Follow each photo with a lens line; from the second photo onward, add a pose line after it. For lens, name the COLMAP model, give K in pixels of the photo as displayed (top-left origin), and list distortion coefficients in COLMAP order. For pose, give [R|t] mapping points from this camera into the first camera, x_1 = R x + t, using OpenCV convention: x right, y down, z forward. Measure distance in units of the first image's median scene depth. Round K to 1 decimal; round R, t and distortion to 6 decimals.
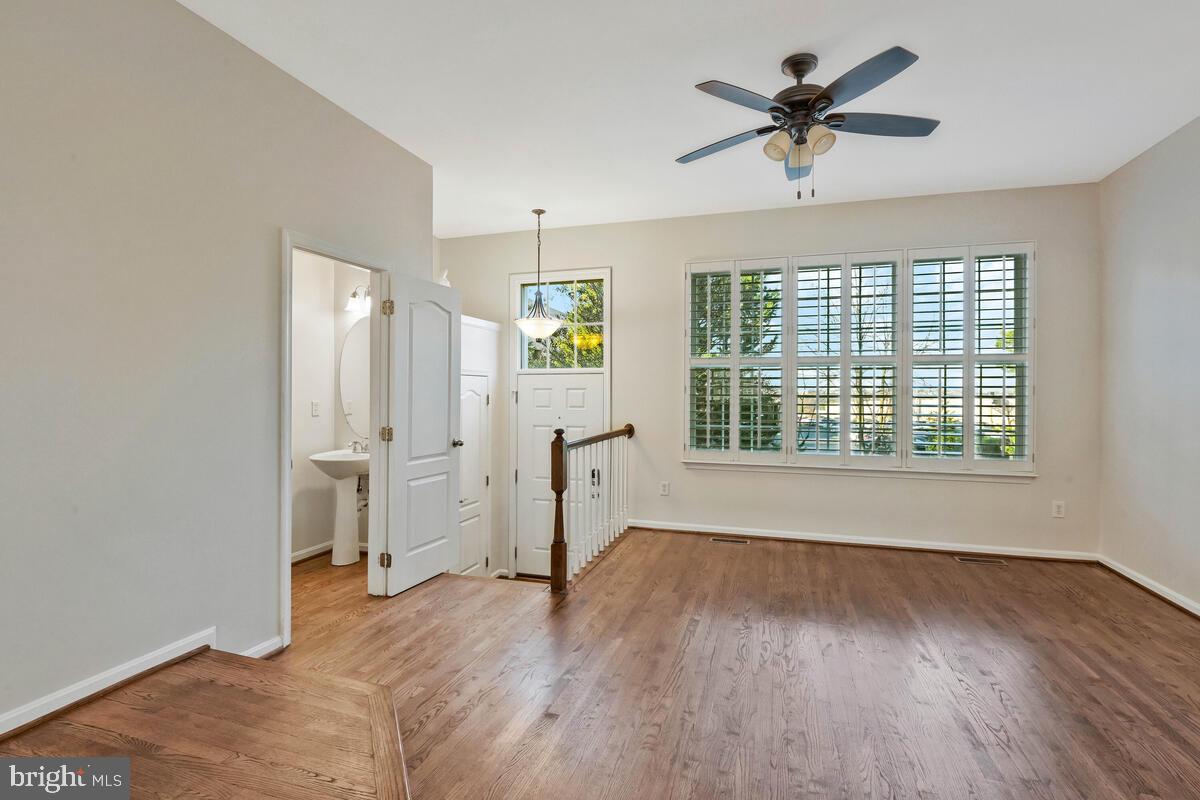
lens RADIAL K [[575.1, 0, 594.8], [0, 575.1, 395.9], [0, 0, 1]] dist [-0.009001, -0.005188]
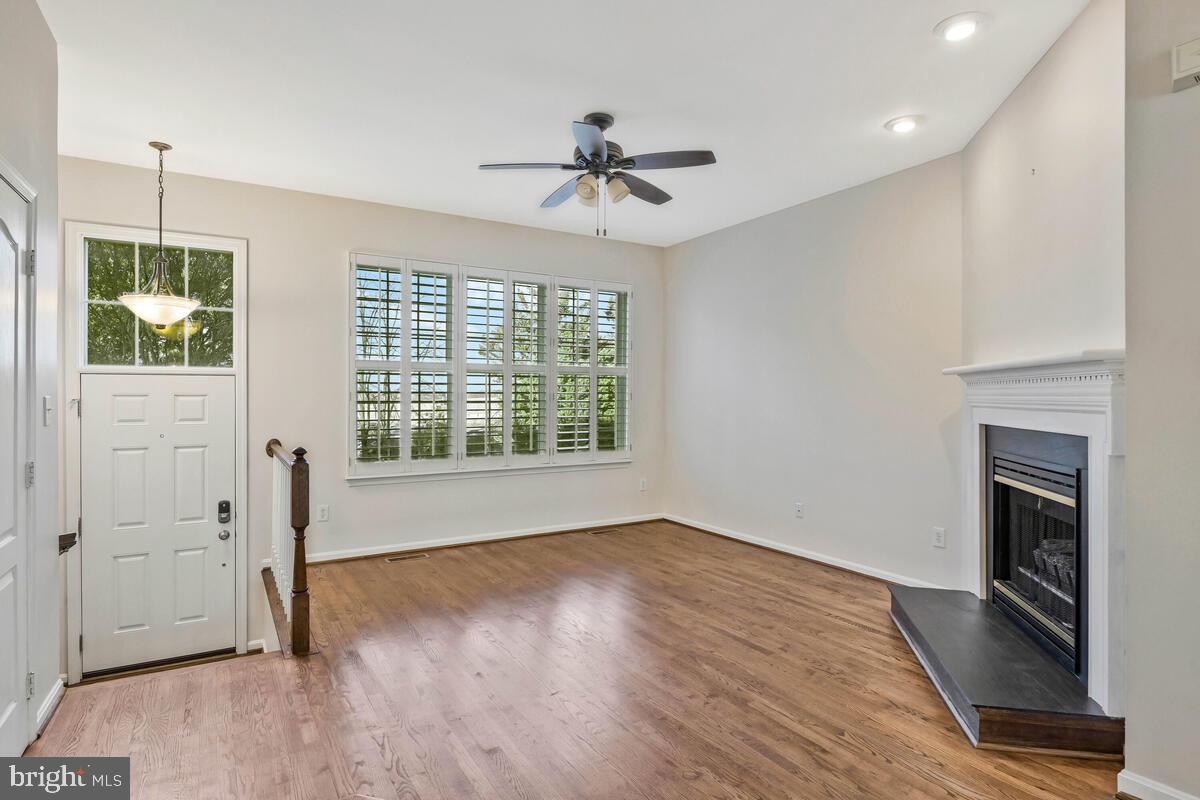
lens RADIAL K [[630.0, 0, 594.8], [0, 630.0, 397.7], [0, 0, 1]] dist [-0.011693, -0.001332]
pose [[0.653724, -0.004404, 0.756721, -0.347914], [0.007885, 0.999968, -0.000992, -0.005788], [-0.756692, 0.006616, 0.653738, 0.098325]]
